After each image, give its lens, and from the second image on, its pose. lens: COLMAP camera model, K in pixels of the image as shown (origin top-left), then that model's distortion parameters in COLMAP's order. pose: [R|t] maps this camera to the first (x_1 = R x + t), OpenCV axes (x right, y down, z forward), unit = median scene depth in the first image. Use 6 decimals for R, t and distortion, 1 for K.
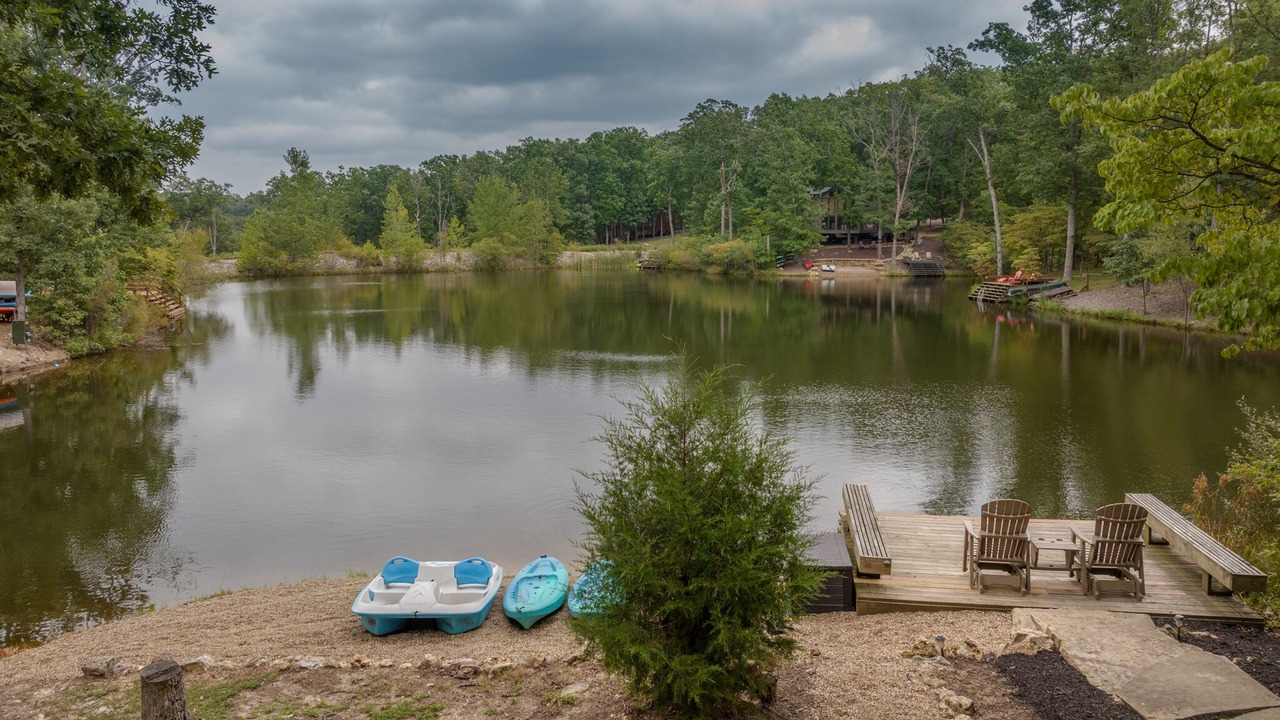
lens RADIAL K [[925.6, 0, 642.2], [0, 925.6, 309.2], [0, 0, 1]] dist [0.002655, -0.058100]
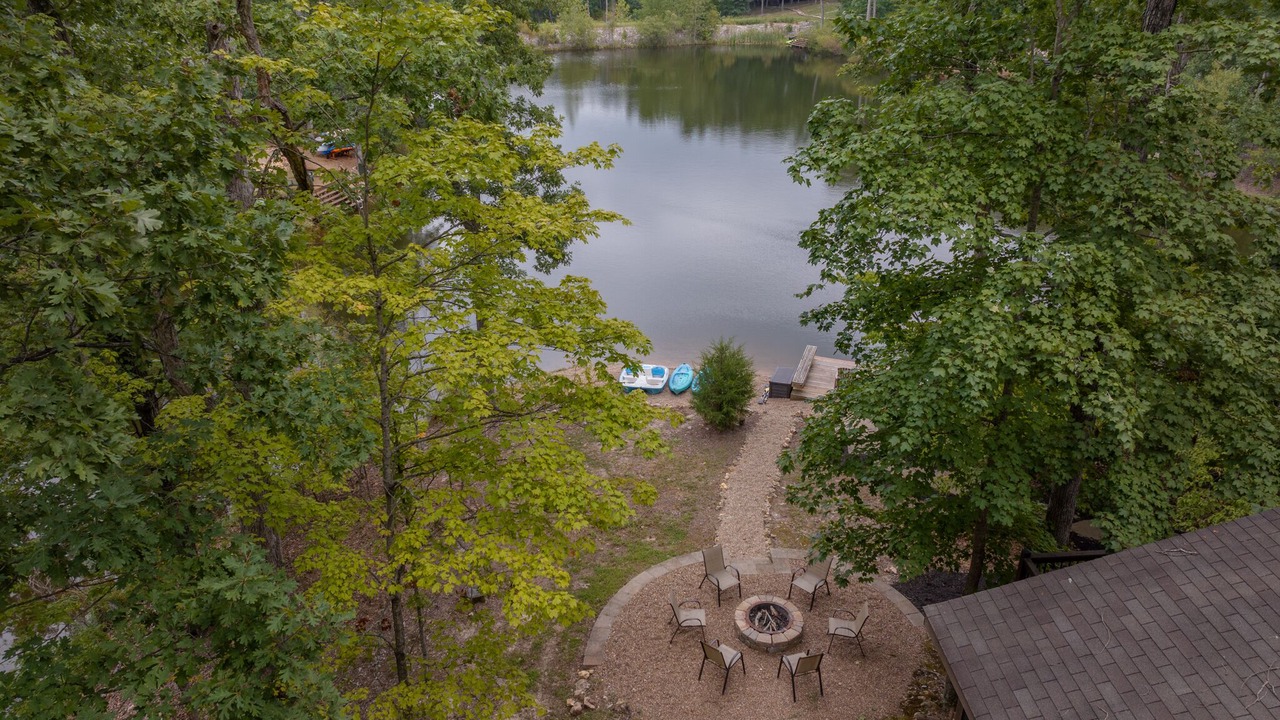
lens RADIAL K [[925.6, 0, 642.2], [0, 925.6, 309.2], [0, 0, 1]] dist [0.002655, -0.058100]
pose [[0.985719, 0.070220, -0.153061, 0.017928], [-0.022718, 0.956055, 0.292307, -0.069895], [0.166861, -0.284655, 0.943996, -0.155889]]
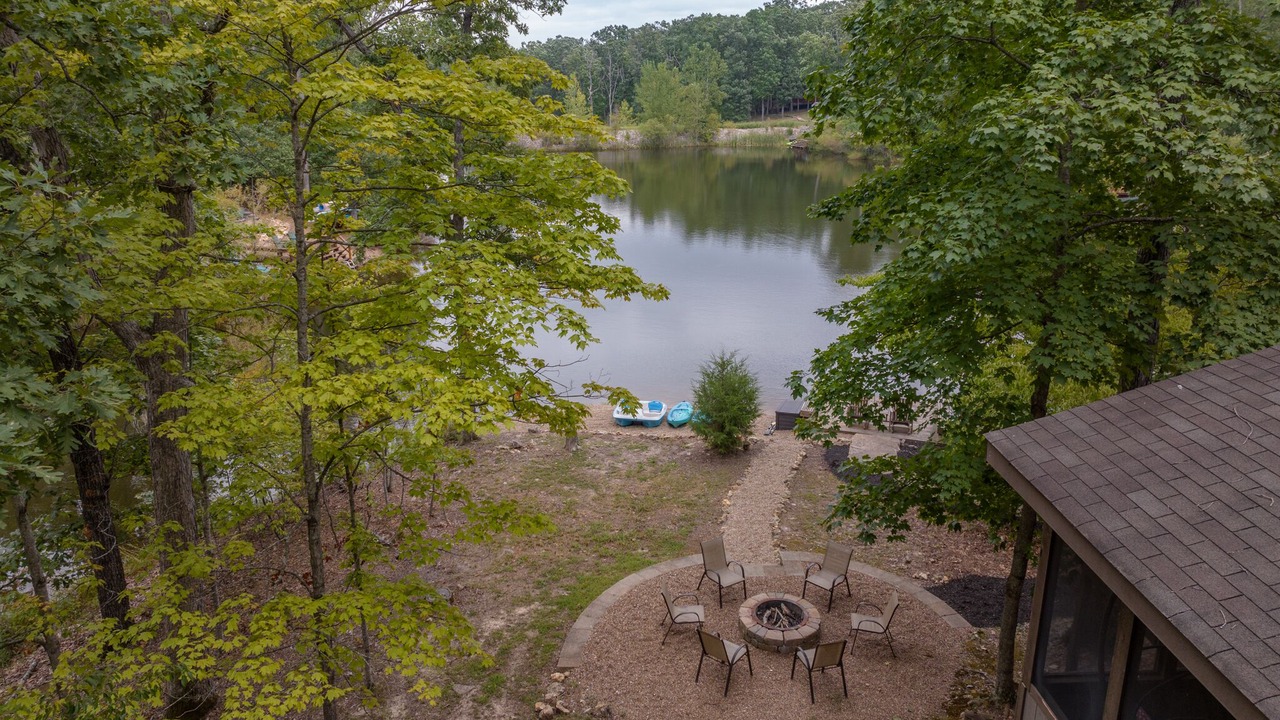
lens RADIAL K [[925.6, 0, 642.2], [0, 925.6, 309.2], [0, 0, 1]] dist [0.002655, -0.058100]
pose [[0.984951, 0.048900, -0.165771, 0.019142], [-0.020557, 0.985477, 0.168559, -0.040824], [0.171606, -0.162614, 0.971652, -0.144284]]
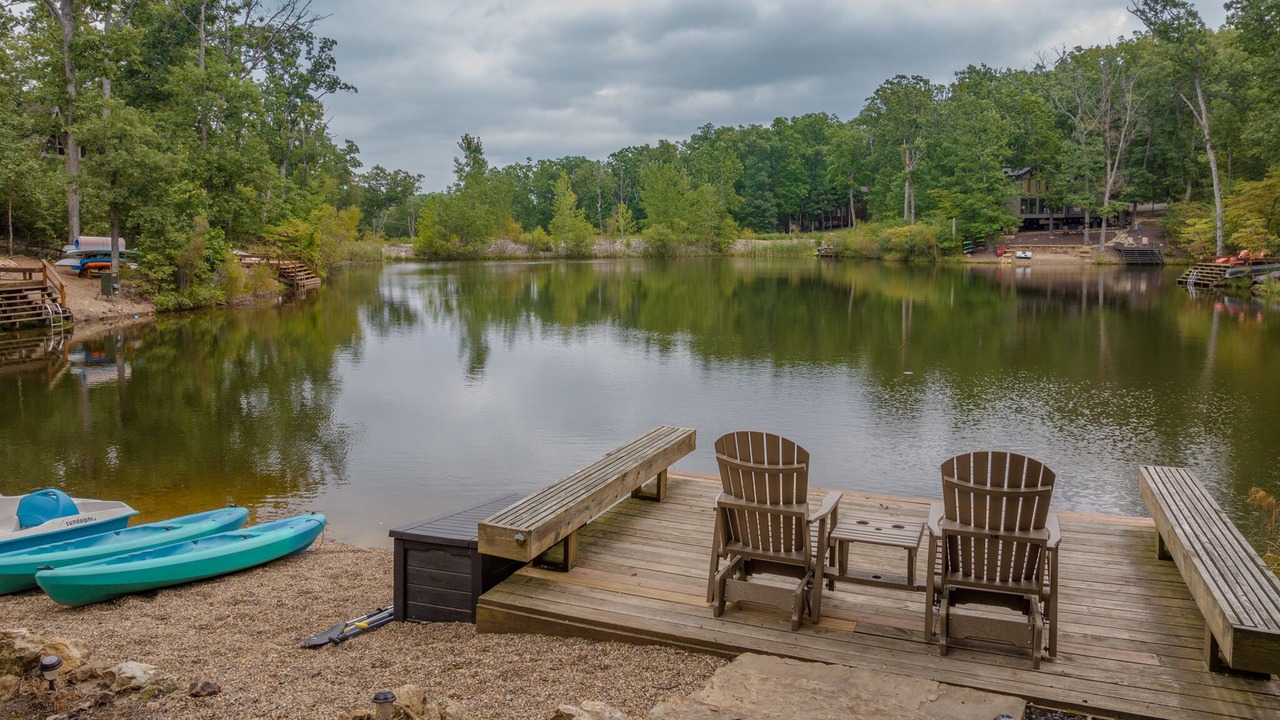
lens RADIAL K [[925.6, 0, 642.2], [0, 925.6, 309.2], [0, 0, 1]] dist [0.002655, -0.058100]
pose [[0.974755, 0.017675, -0.222577, 0.039151], [-0.017816, 0.999840, 0.001373, 0.012864], [0.222565, 0.002627, 0.974914, 0.043896]]
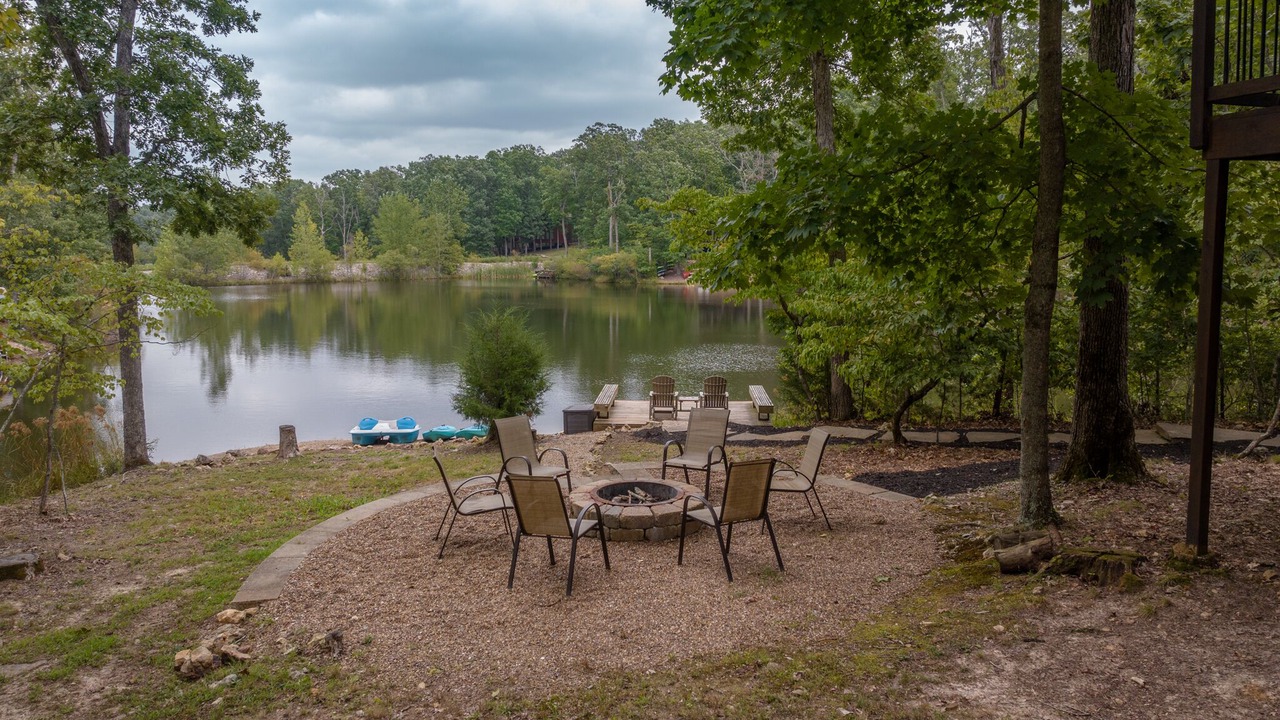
lens RADIAL K [[925.6, 0, 642.2], [0, 925.6, 309.2], [0, 0, 1]] dist [0.002655, -0.058100]
pose [[0.994699, -0.007385, 0.102559, 0.011542], [0.008609, 0.999897, -0.011490, 0.006696], [-0.102464, 0.012312, 0.994661, -0.100809]]
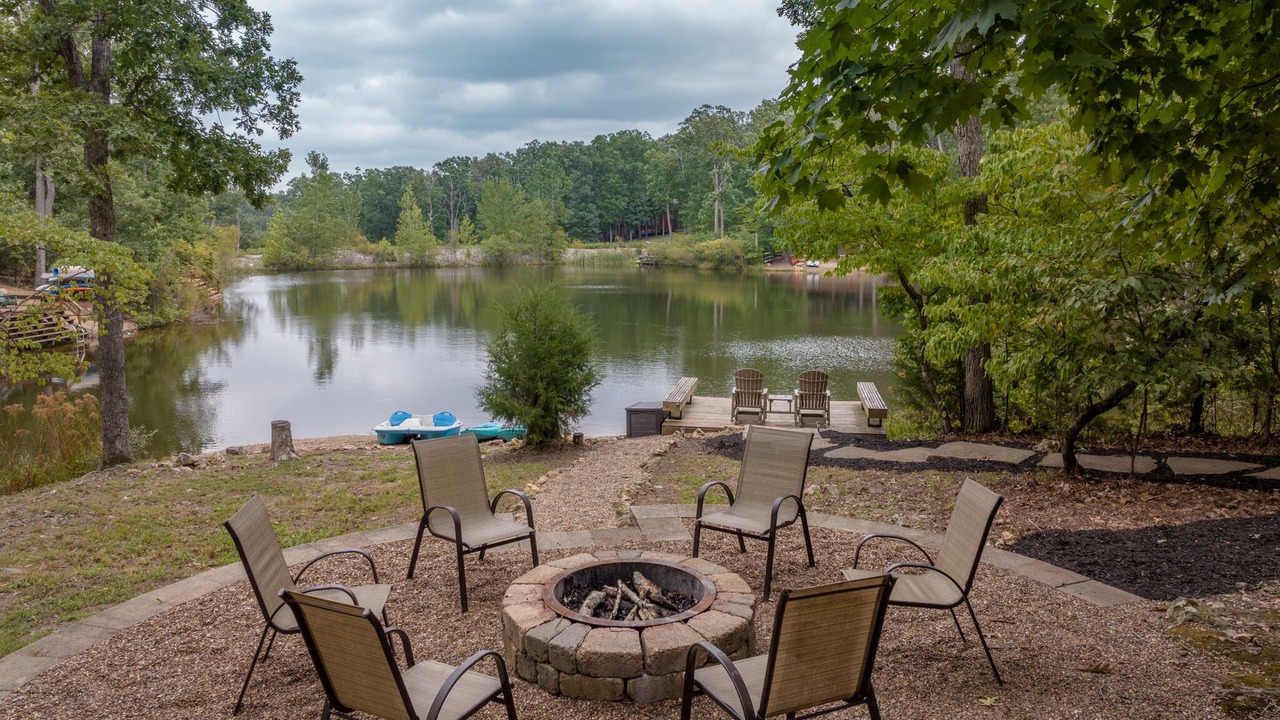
lens RADIAL K [[925.6, 0, 642.2], [0, 925.6, 309.2], [0, 0, 1]] dist [0.002655, -0.058100]
pose [[0.999877, 0.002431, -0.015520, 0.019911], [-0.002436, 0.999997, -0.000288, 0.008410], [0.015519, 0.000326, 0.999880, -0.066434]]
